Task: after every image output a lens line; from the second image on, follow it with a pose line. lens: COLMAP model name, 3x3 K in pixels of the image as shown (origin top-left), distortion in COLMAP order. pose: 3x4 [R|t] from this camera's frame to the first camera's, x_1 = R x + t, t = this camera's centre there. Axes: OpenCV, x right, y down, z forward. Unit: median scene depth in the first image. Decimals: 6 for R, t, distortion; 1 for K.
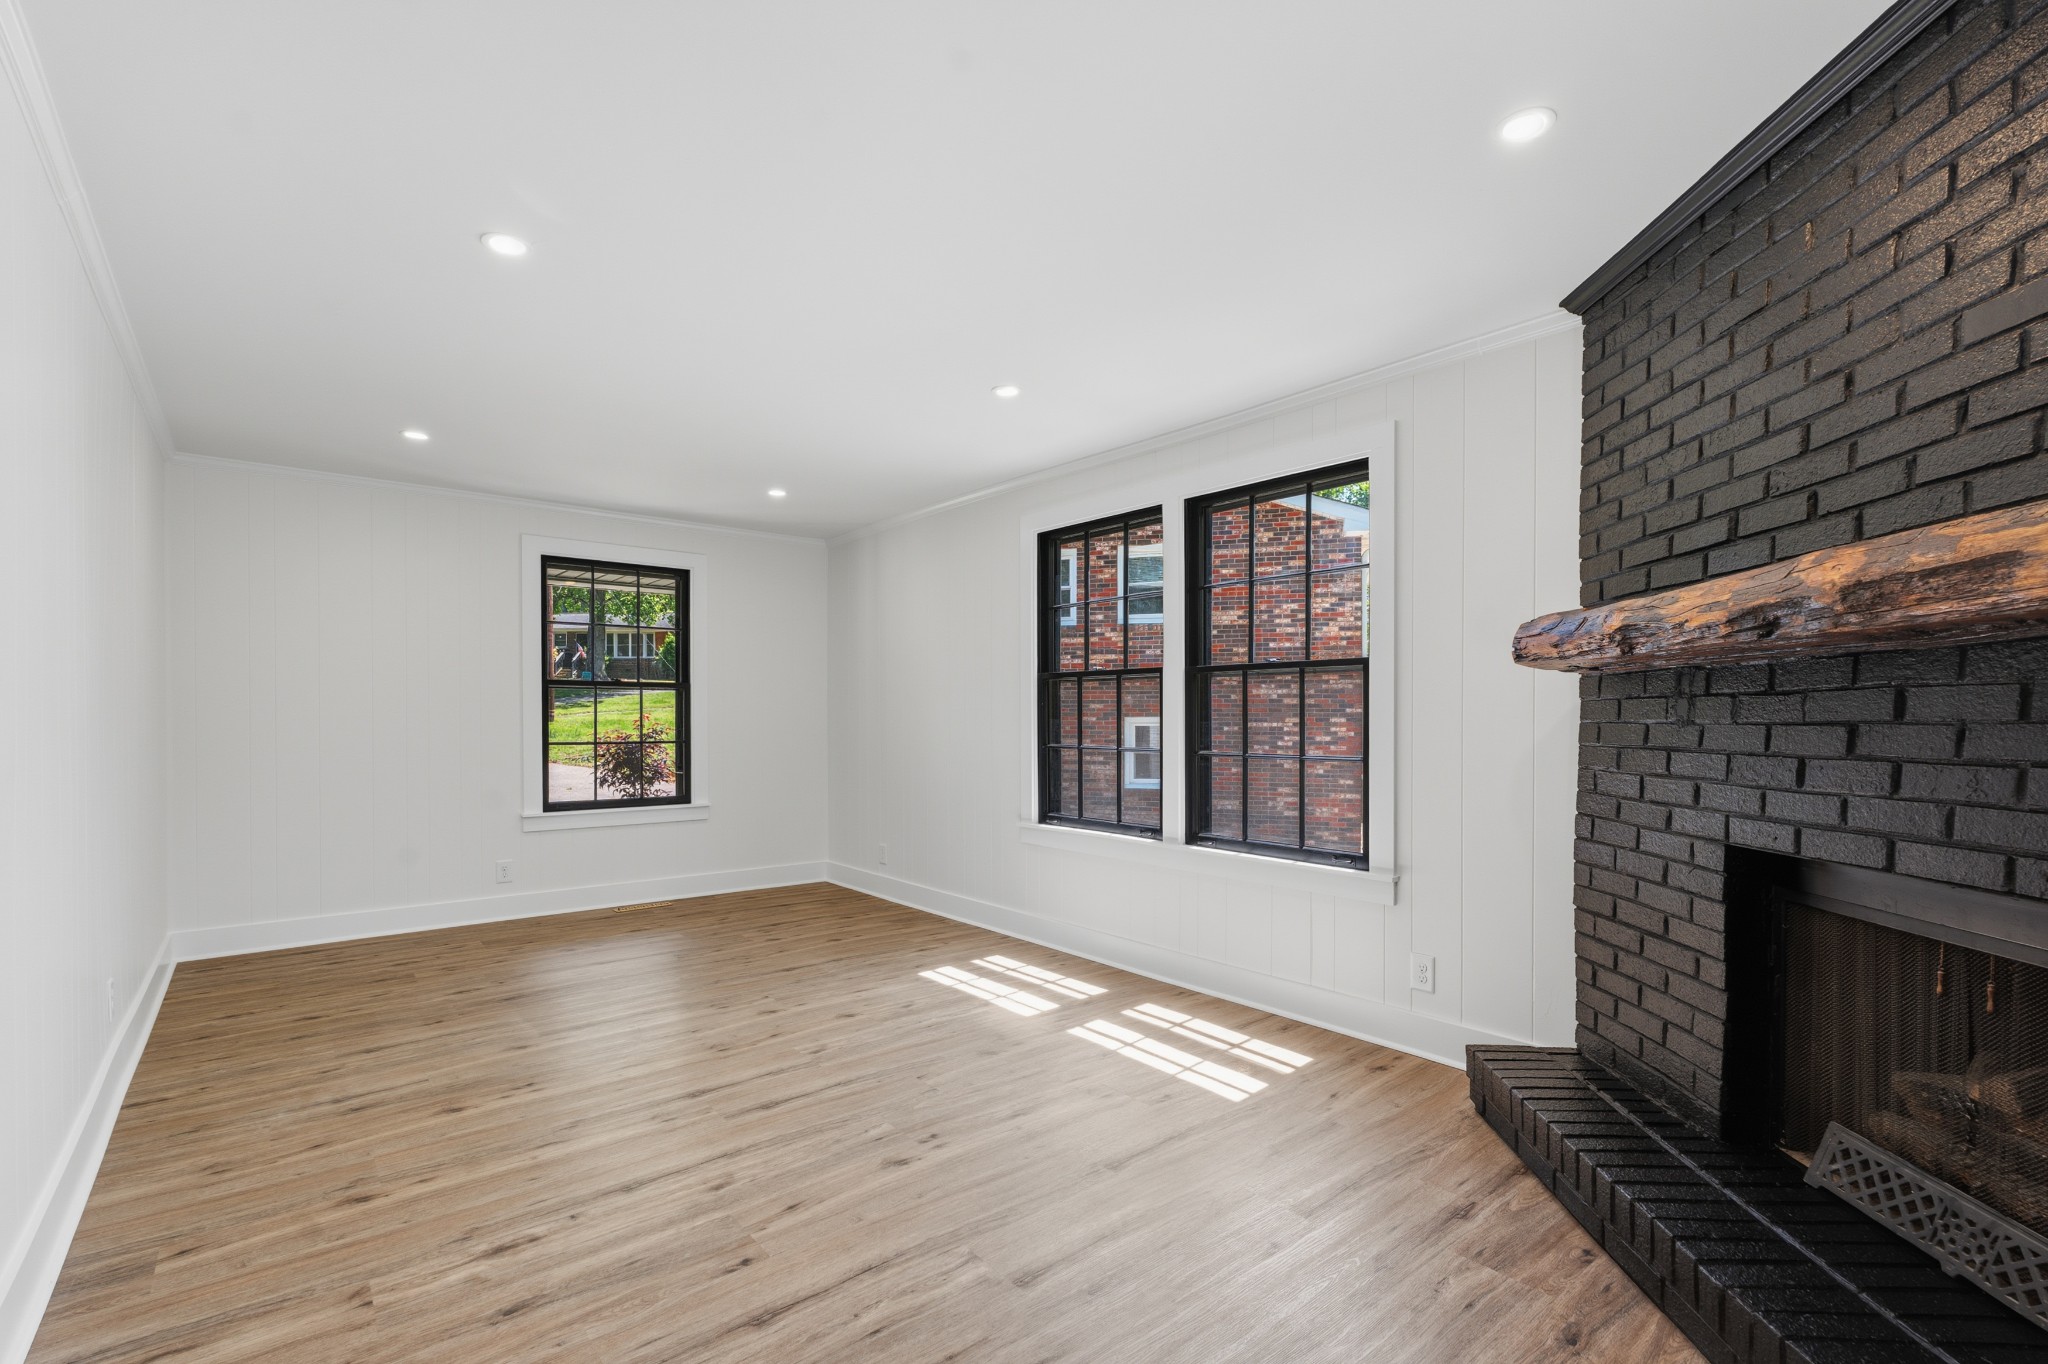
lens RADIAL K [[910.2, 0, 1014.0], [0, 910.2, 726.7], [0, 0, 1]] dist [-0.012571, 0.002312]
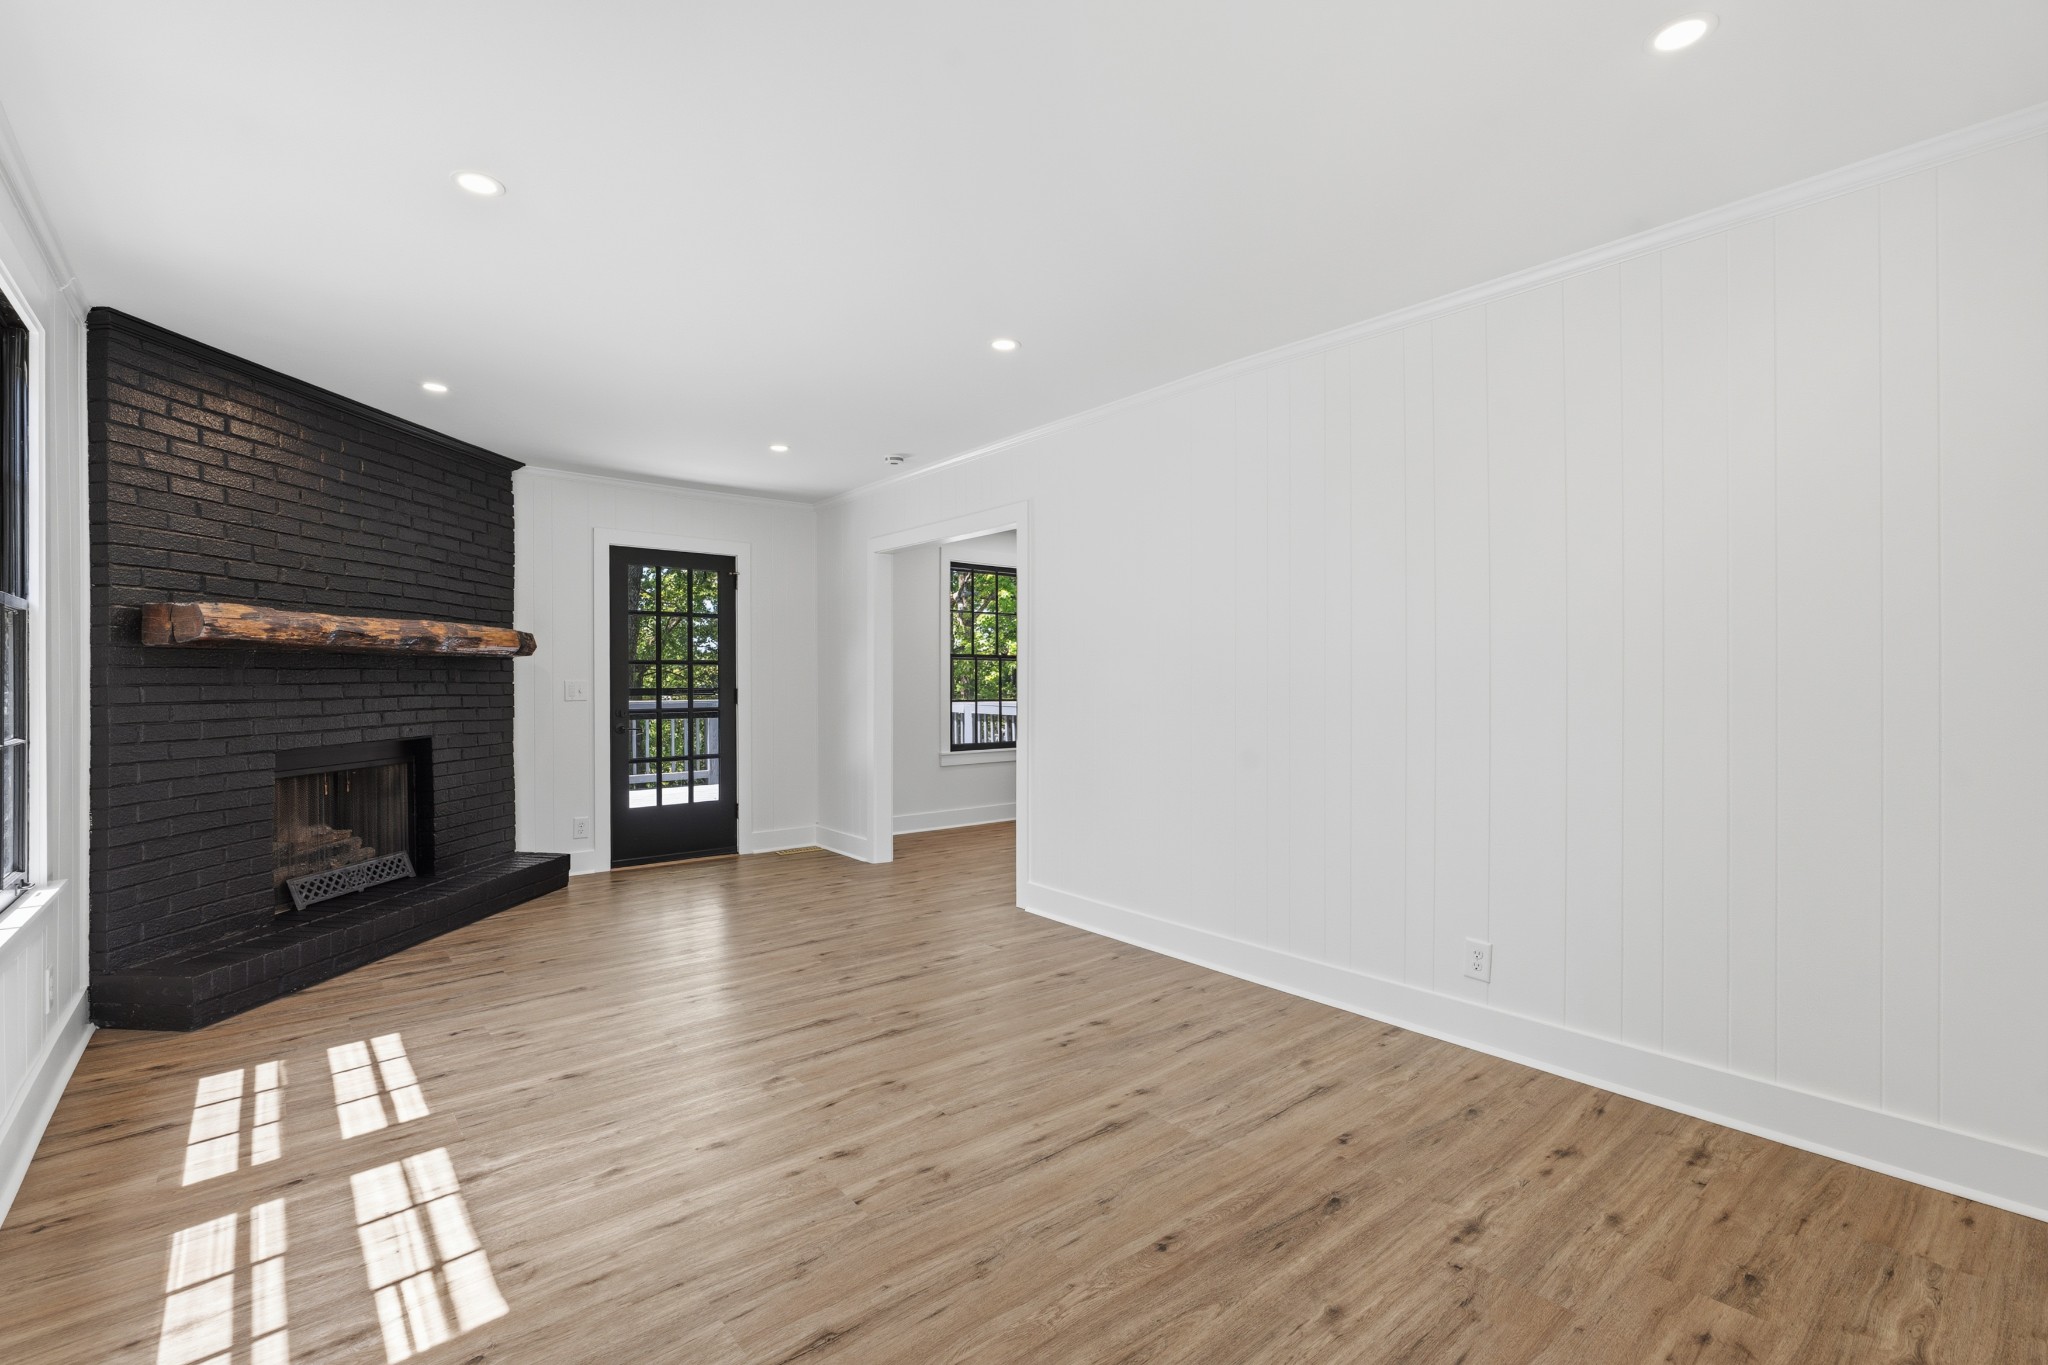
lens RADIAL K [[910.2, 0, 1029.2], [0, 910.2, 682.4], [0, 0, 1]] dist [-0.012571, 0.002312]
pose [[-0.999866, -0.002924, -0.016103, -0.413711], [-0.003142, 0.999903, 0.013551, -0.022231], [0.016062, 0.013600, -0.999778, 1.738806]]
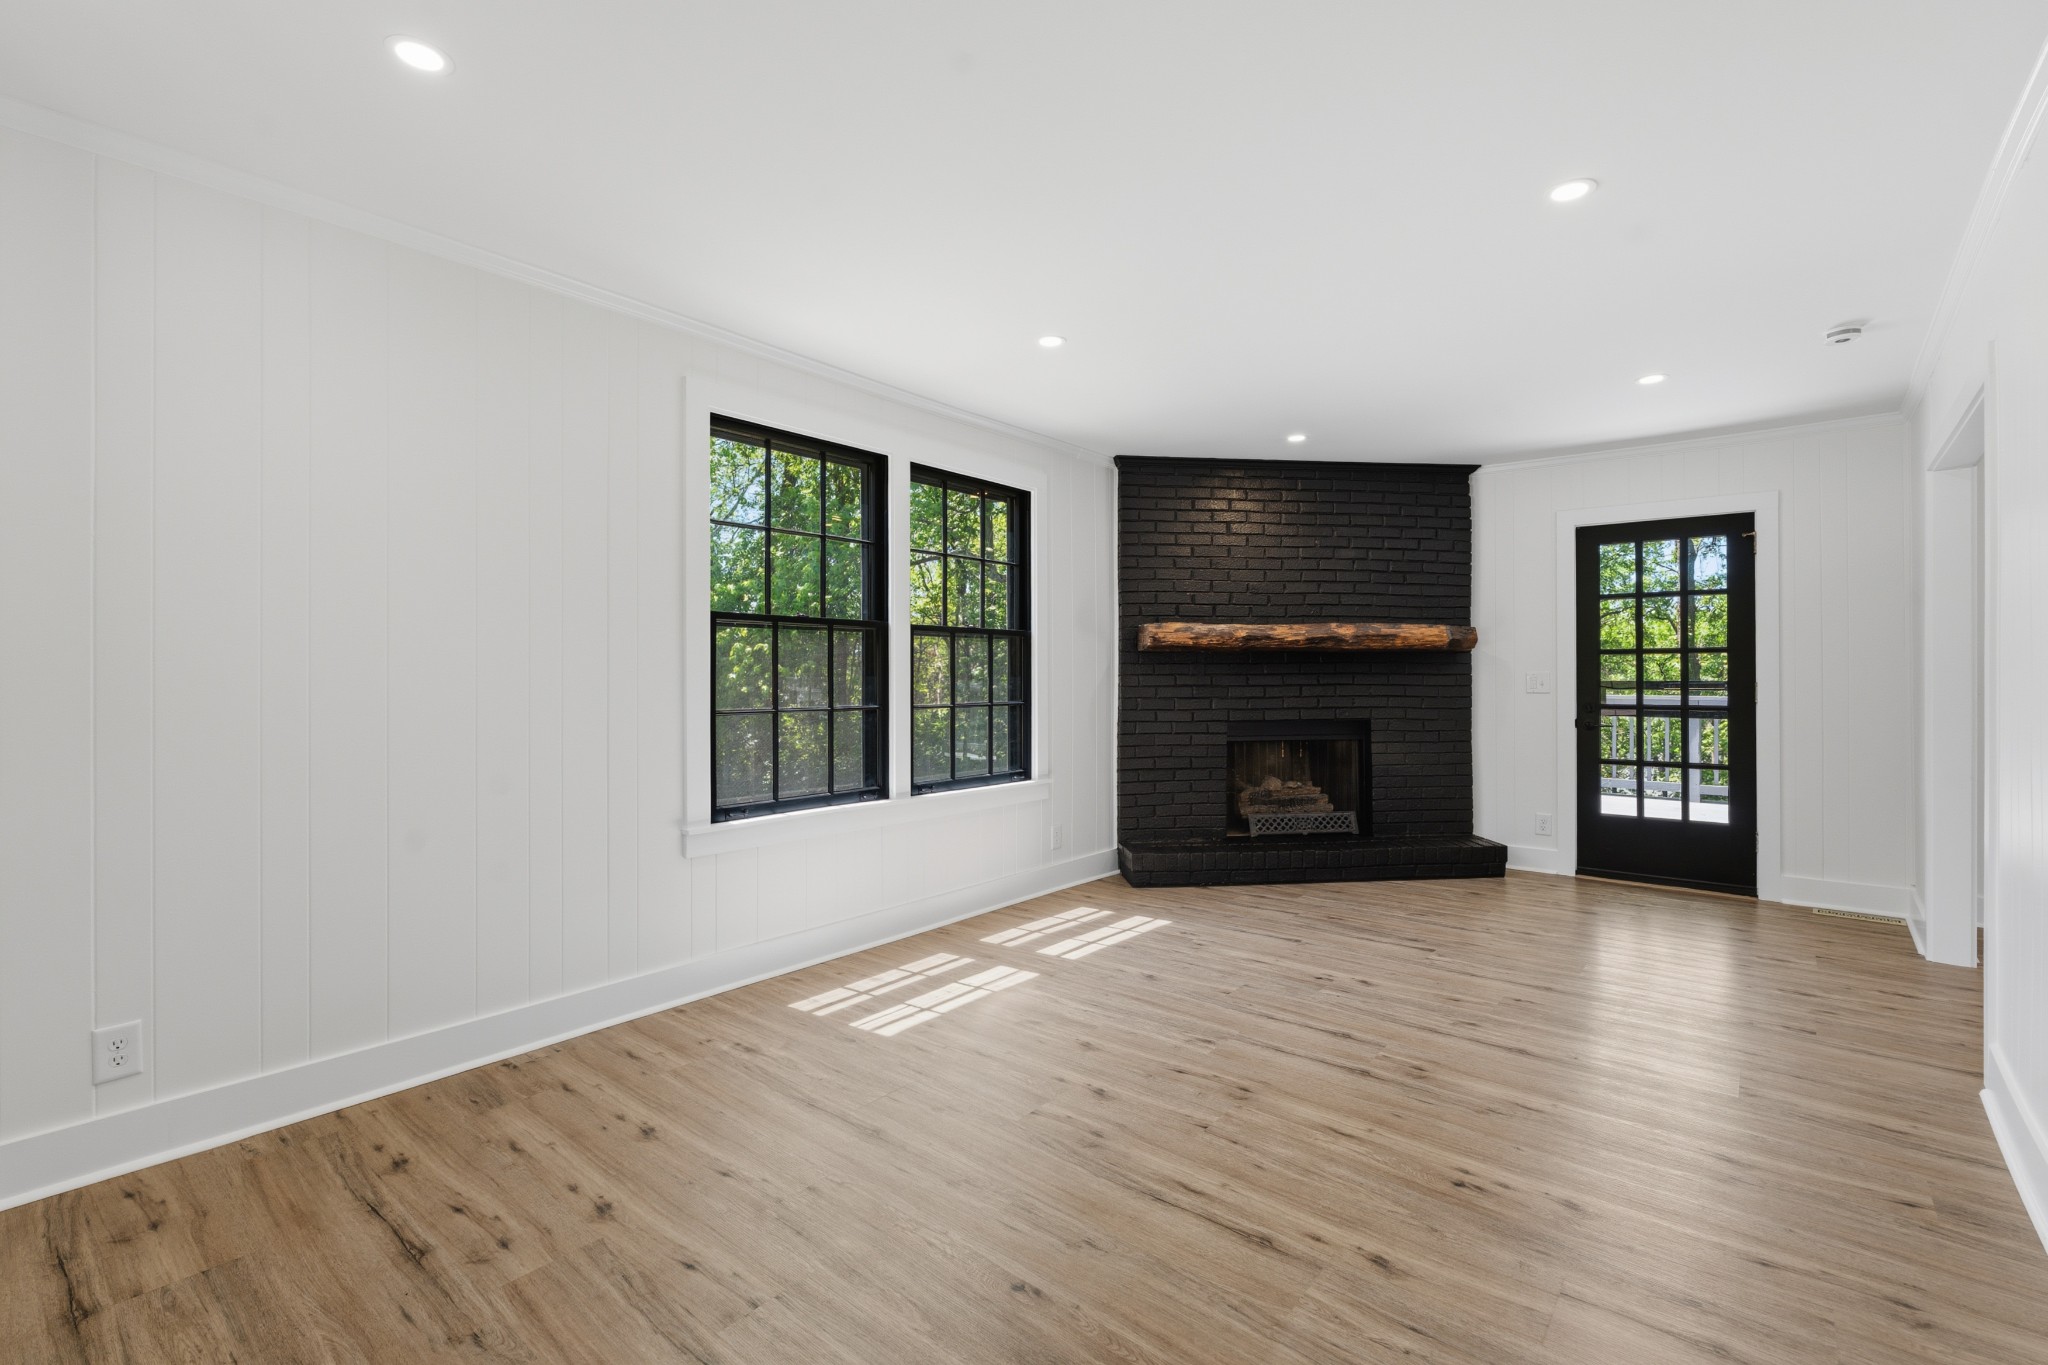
lens RADIAL K [[910.2, 0, 1032.9], [0, 910.2, 670.5], [0, 0, 1]] dist [-0.012571, 0.002312]
pose [[-0.196053, -0.001542, 0.980592, -1.016242], [0.010081, 0.999943, 0.003588, -0.018601], [-0.980541, 0.010588, -0.196026, 1.270769]]
